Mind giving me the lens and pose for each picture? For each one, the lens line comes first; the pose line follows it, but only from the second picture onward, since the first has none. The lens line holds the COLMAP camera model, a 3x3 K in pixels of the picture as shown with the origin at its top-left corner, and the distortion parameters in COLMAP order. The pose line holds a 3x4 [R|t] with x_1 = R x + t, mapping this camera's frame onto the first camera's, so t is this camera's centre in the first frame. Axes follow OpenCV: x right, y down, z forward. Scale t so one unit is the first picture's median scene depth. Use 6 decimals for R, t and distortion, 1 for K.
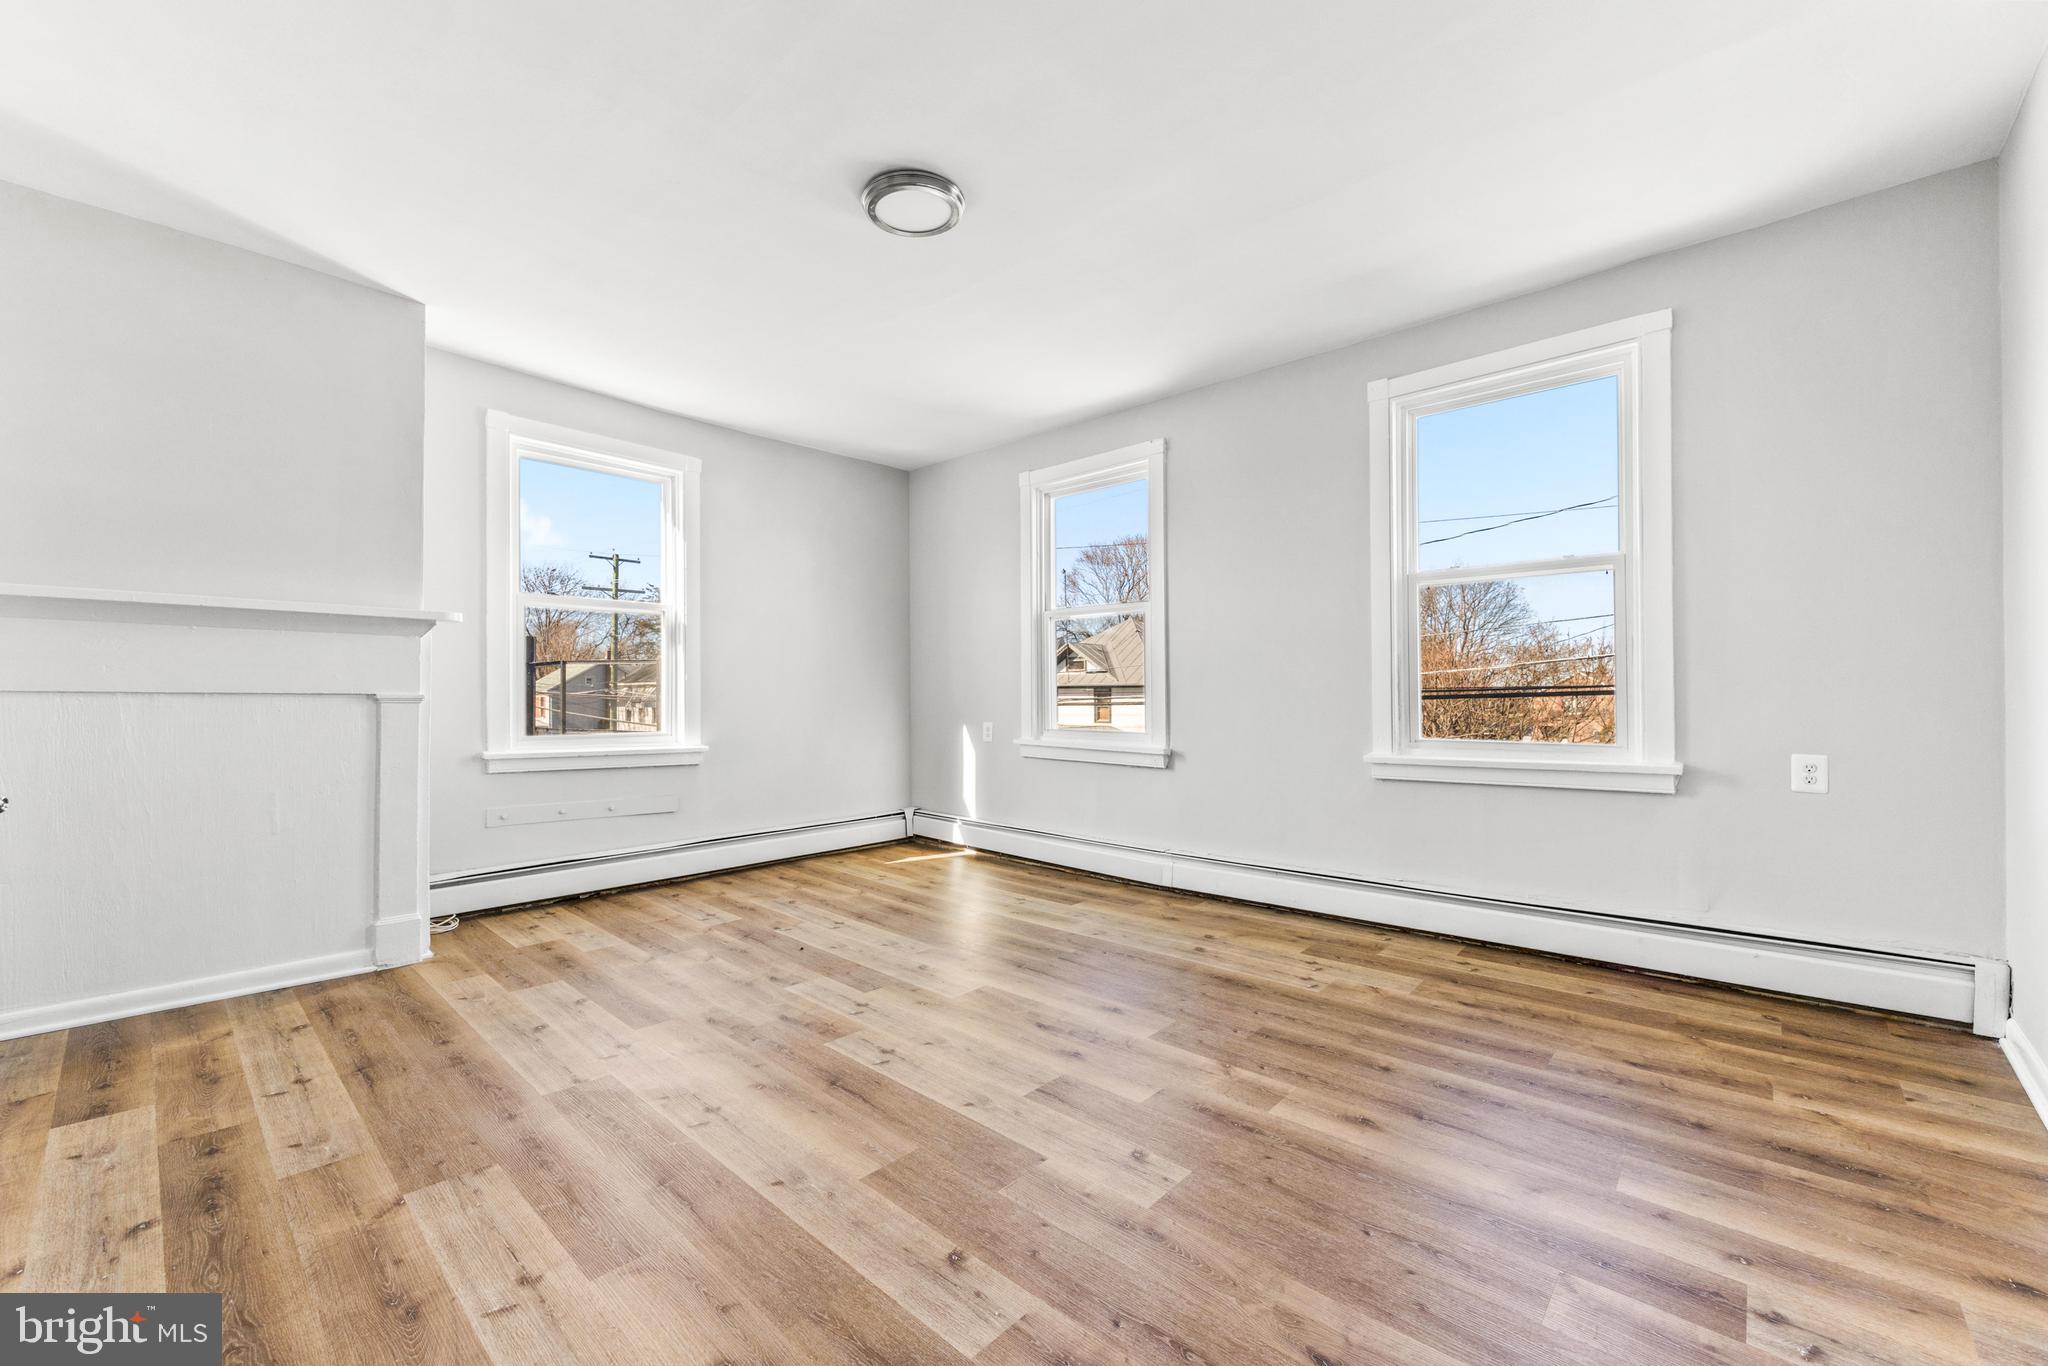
lens RADIAL K [[826.2, 0, 1024.8], [0, 826.2, 687.3], [0, 0, 1]] dist [-0.000990, -0.000145]
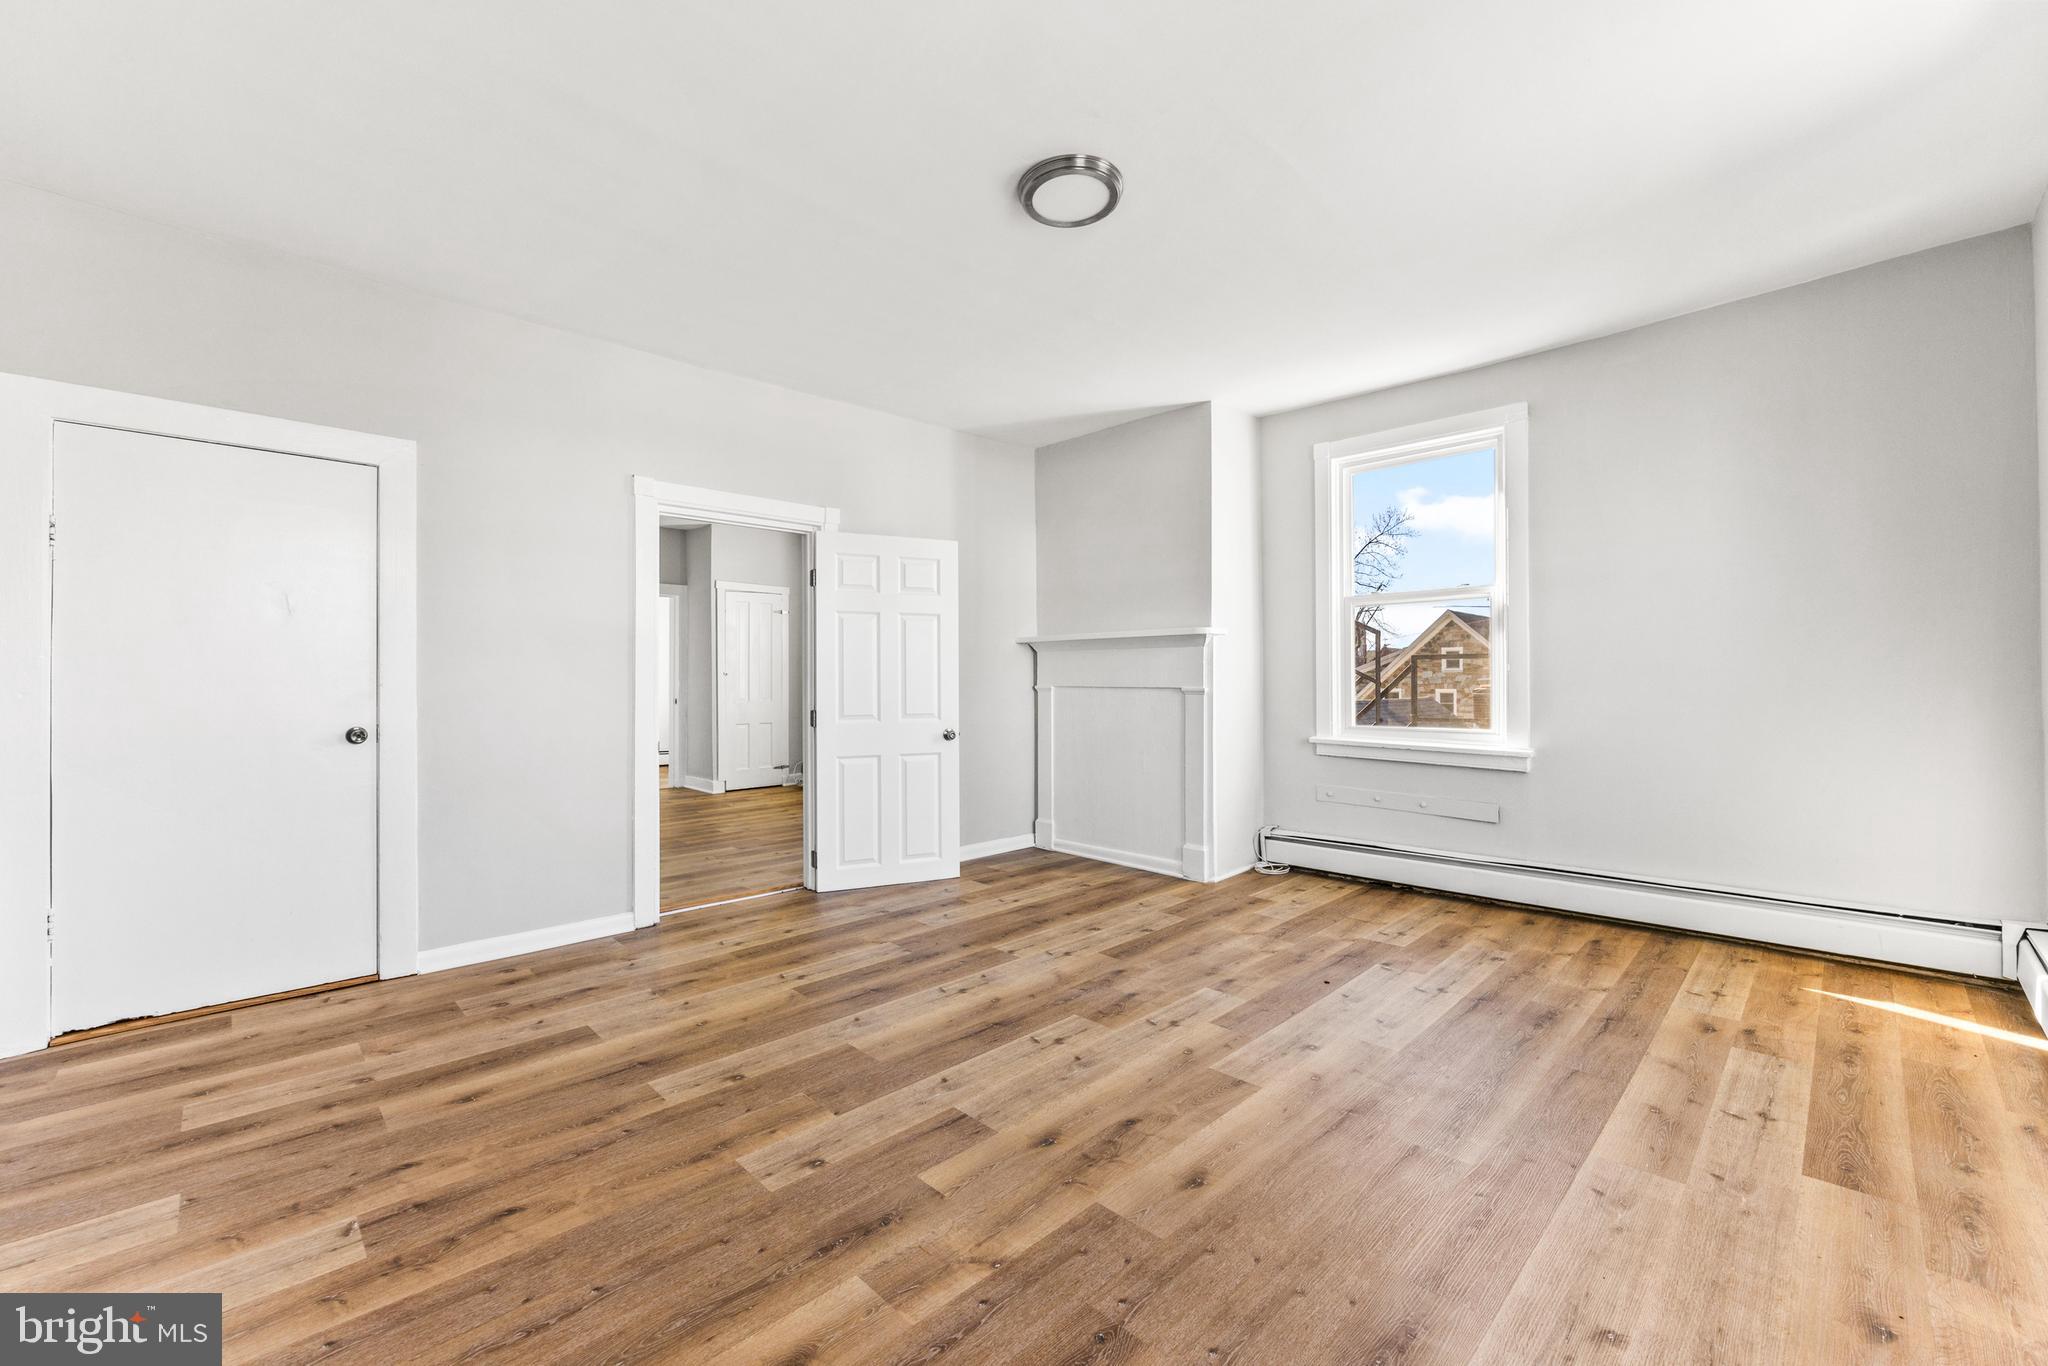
lens RADIAL K [[826.2, 0, 1016.1], [0, 826.2, 676.6], [0, 0, 1]] dist [-0.000990, -0.000145]
pose [[-0.069984, -0.006912, -0.997524, 0.746495], [0.016038, 0.999839, -0.008053, -0.005726], [0.997419, -0.016562, -0.069862, 0.880660]]
